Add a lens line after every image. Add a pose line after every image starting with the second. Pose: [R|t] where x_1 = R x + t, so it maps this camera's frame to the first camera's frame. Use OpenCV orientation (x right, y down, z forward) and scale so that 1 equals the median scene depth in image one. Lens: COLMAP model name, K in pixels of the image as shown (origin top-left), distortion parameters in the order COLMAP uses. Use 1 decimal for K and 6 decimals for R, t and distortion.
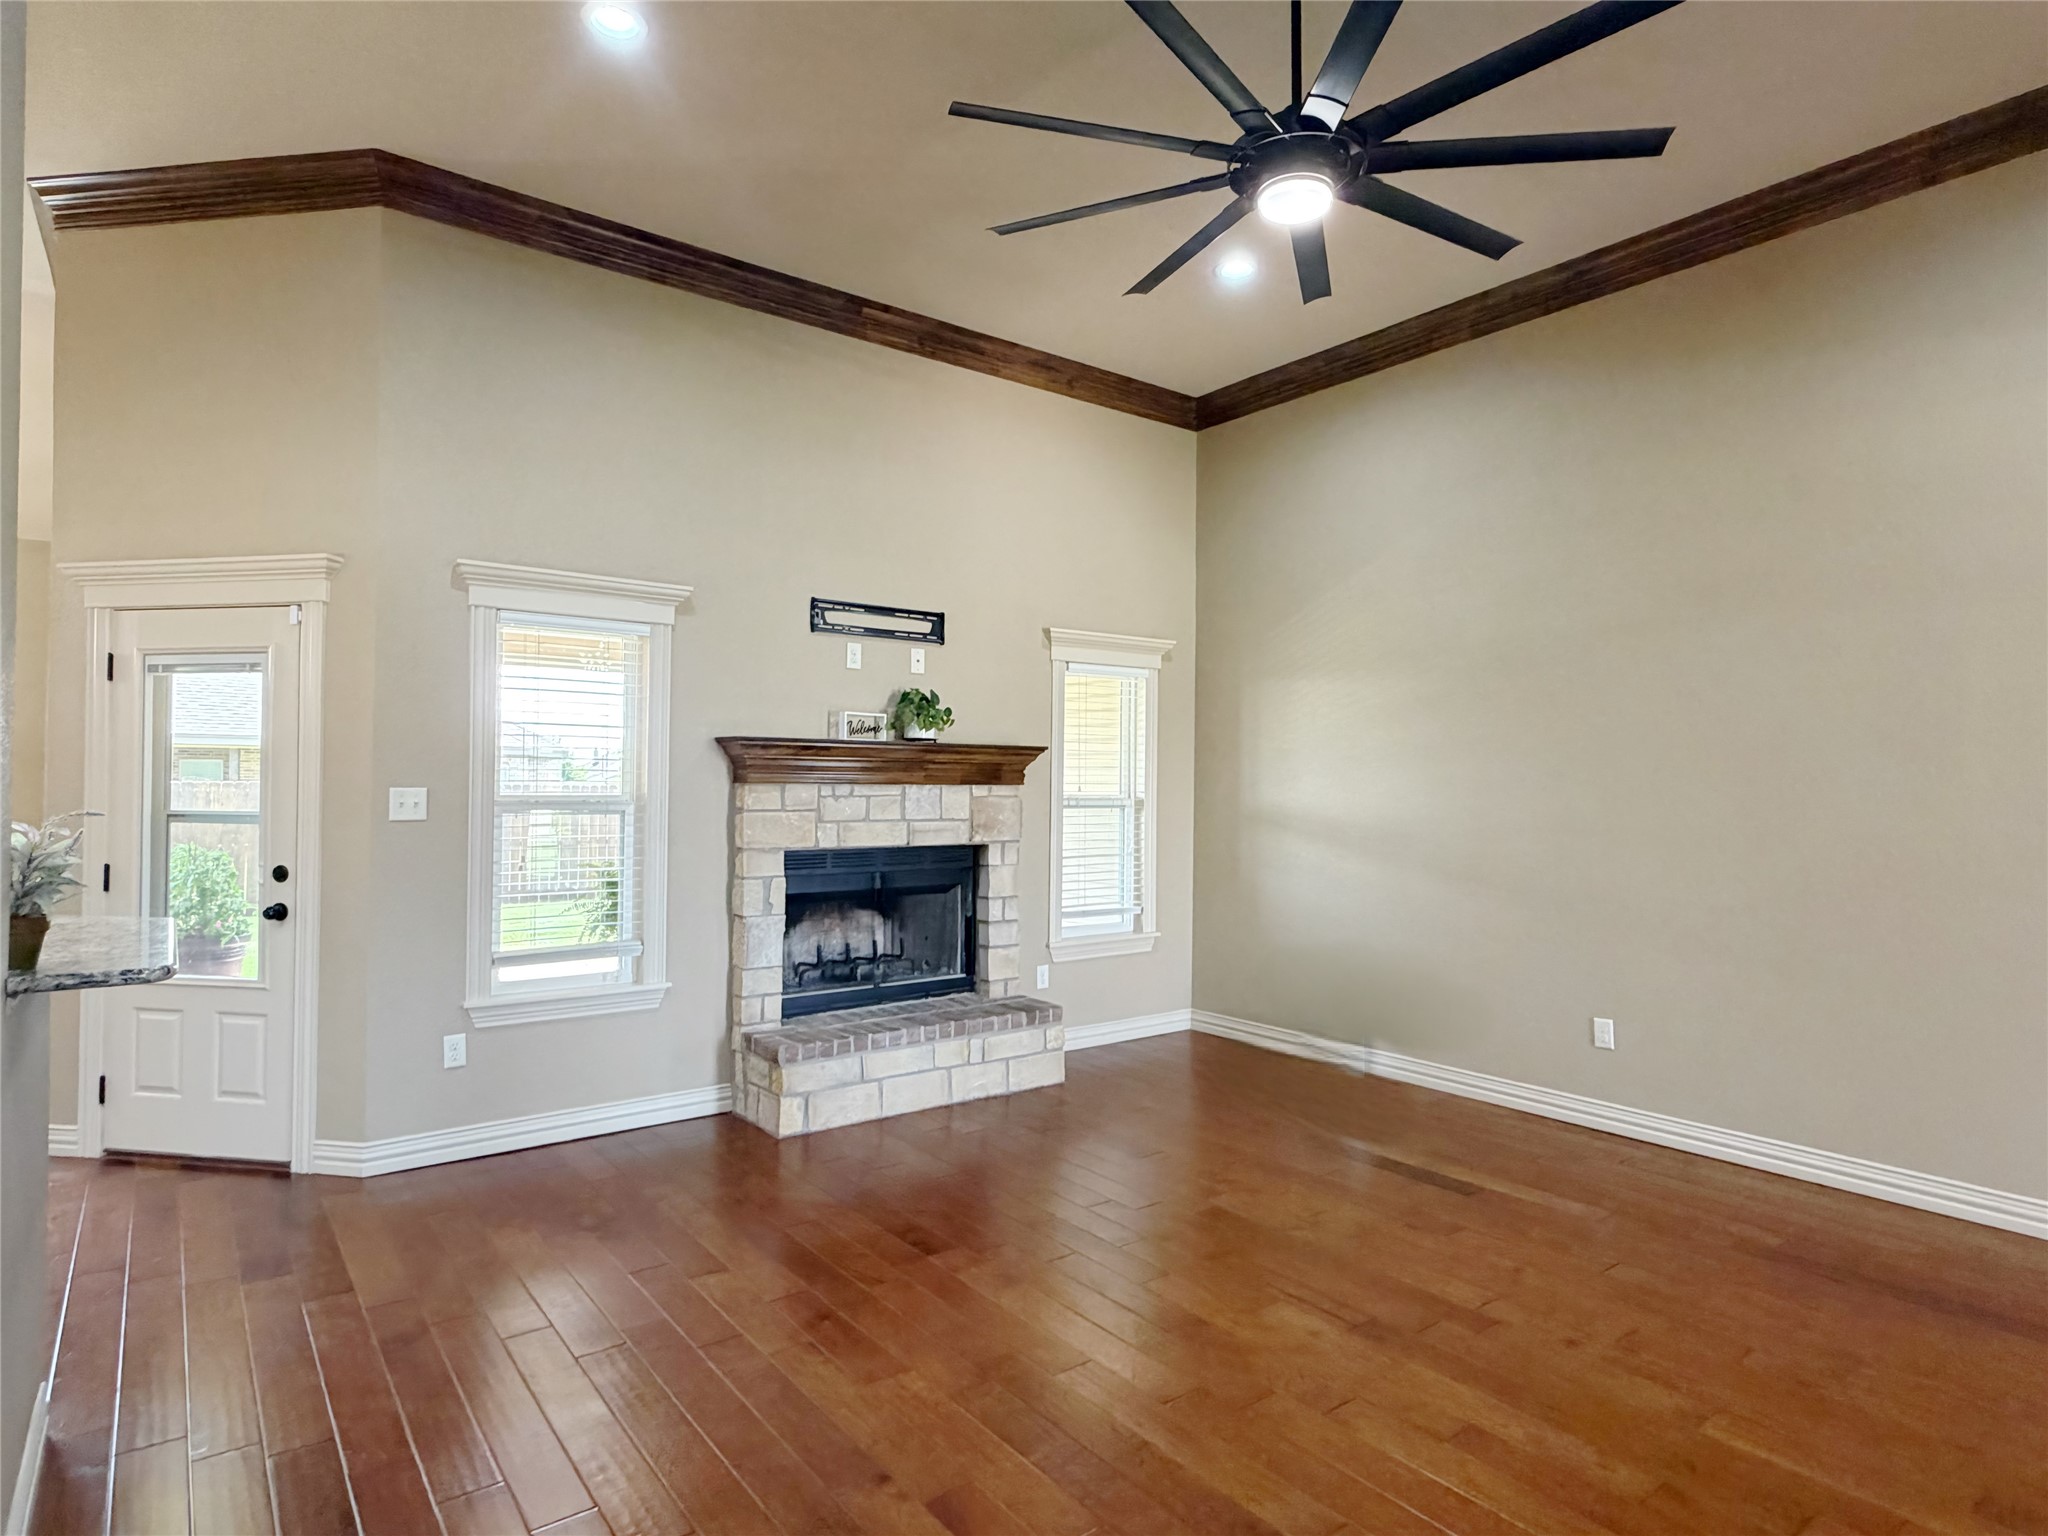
lens RADIAL K [[1131.8, 0, 1034.1], [0, 1131.8, 768.4], [0, 0, 1]] dist [0.003578, 0.001432]
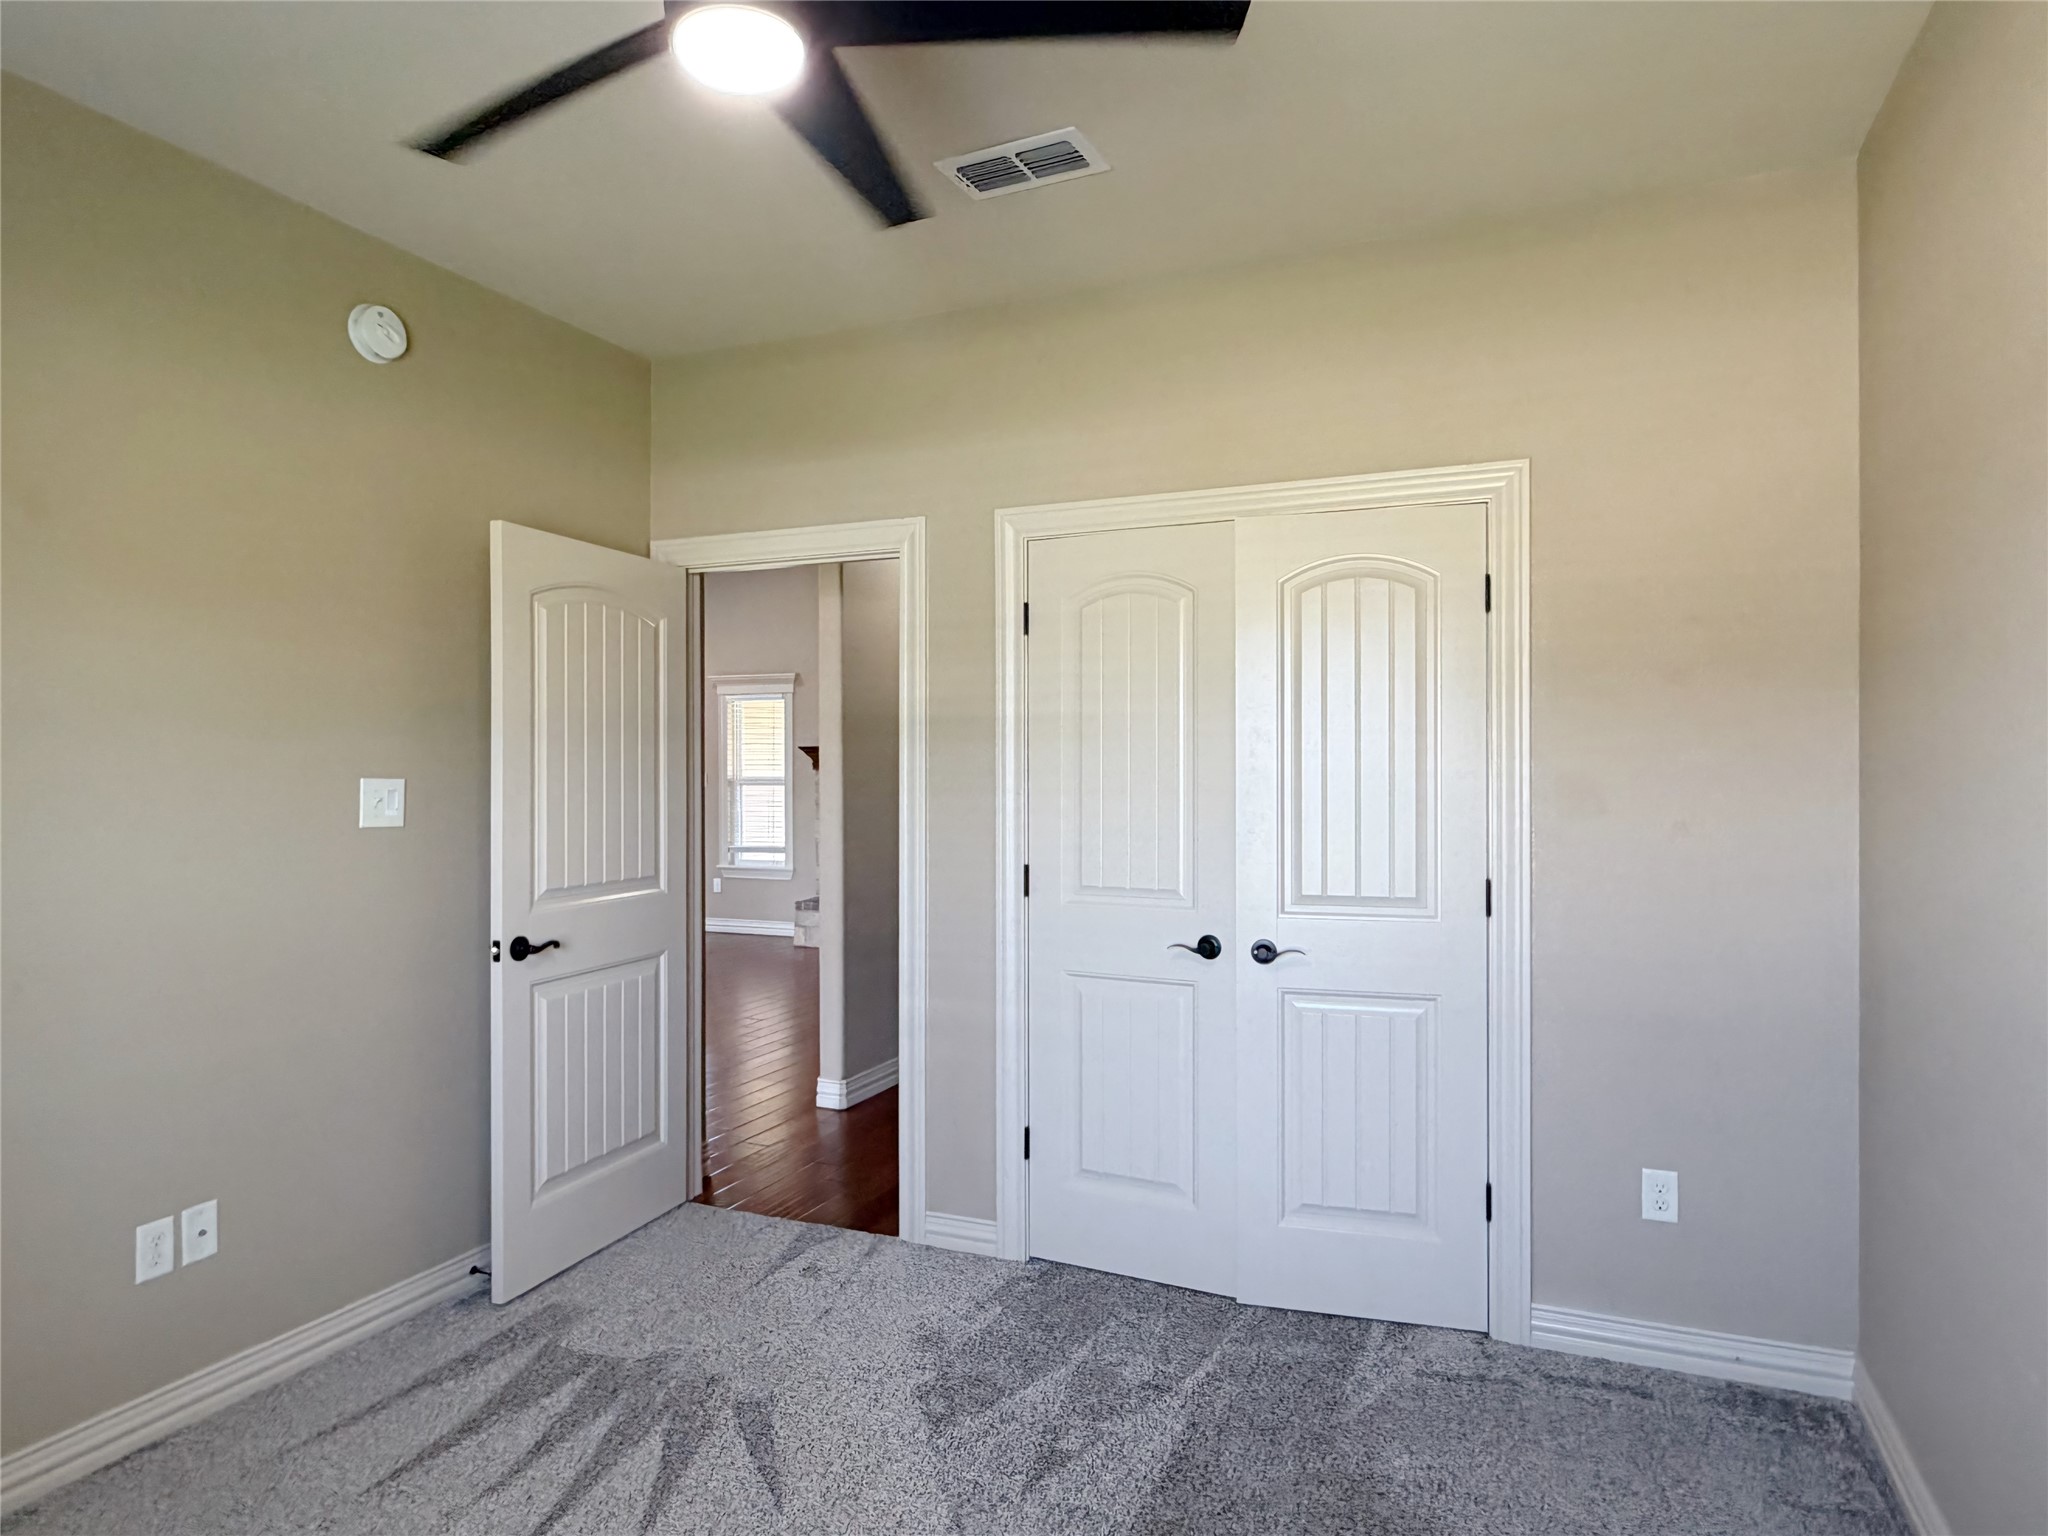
lens RADIAL K [[1239.5, 0, 1018.6], [0, 1239.5, 771.8], [0, 0, 1]] dist [-0.000887, -0.000018]
pose [[0.484638, -0.009442, -0.874664, 1.640962], [0.017558, 0.999845, -0.001065, 0.022541], [0.874538, -0.014841, 0.484729, 0.245720]]
